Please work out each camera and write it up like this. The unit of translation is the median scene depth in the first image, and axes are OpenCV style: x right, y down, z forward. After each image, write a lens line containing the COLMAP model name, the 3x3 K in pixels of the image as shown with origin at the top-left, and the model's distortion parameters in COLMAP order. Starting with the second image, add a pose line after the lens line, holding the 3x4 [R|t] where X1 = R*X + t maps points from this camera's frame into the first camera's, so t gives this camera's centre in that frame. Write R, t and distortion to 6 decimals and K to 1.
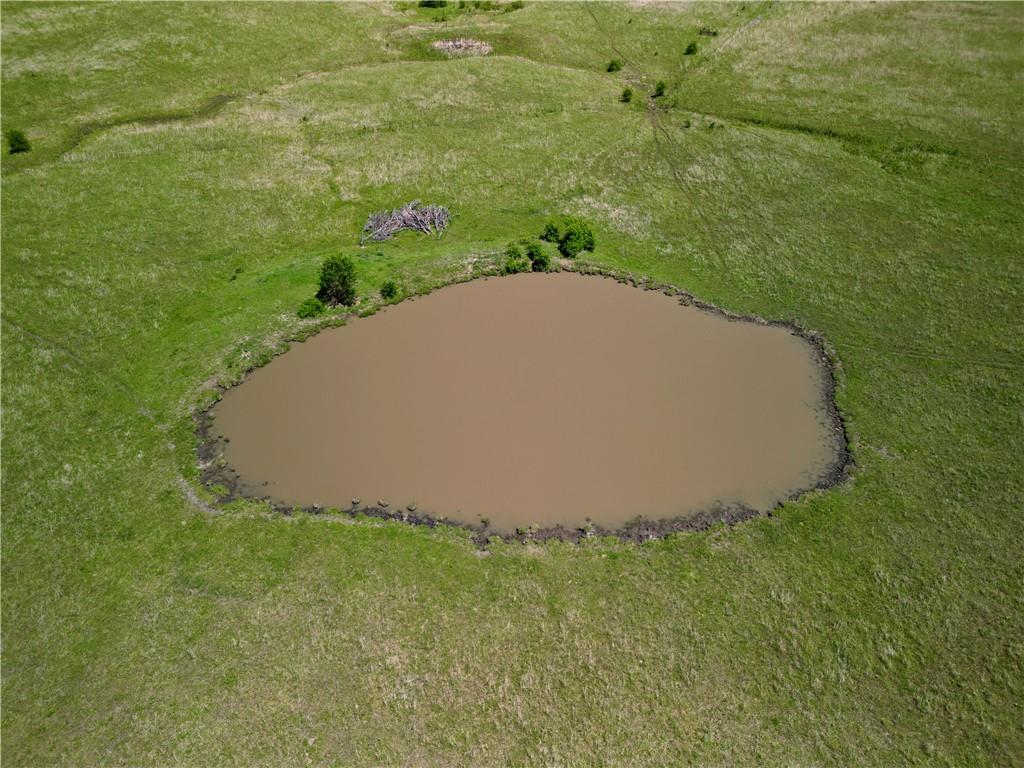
lens RADIAL K [[710.3, 0, 509.6], [0, 710.3, 387.2], [0, 0, 1]] dist [0.038041, -0.036739]
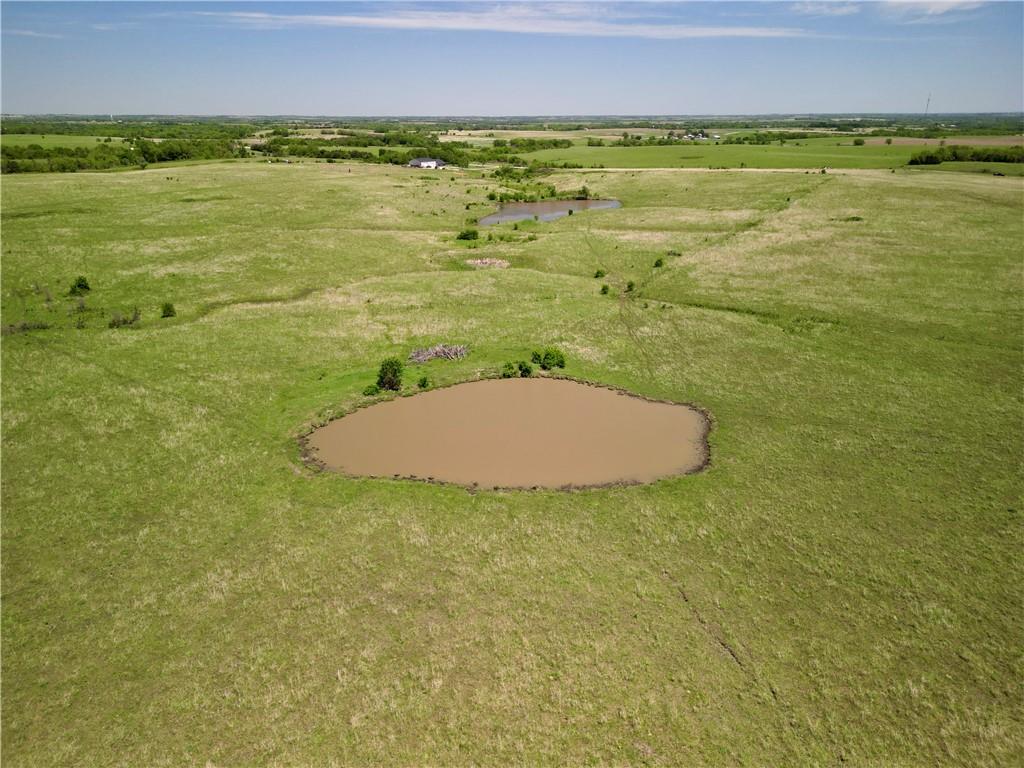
lens RADIAL K [[710.3, 0, 509.6], [0, 710.3, 387.2], [0, 0, 1]] dist [0.038041, -0.036739]
pose [[0.999073, 0.014706, -0.040466, 0.049837], [-0.026173, 0.953711, -0.299584, 0.215679], [0.034187, 0.300365, 0.953211, -0.287328]]
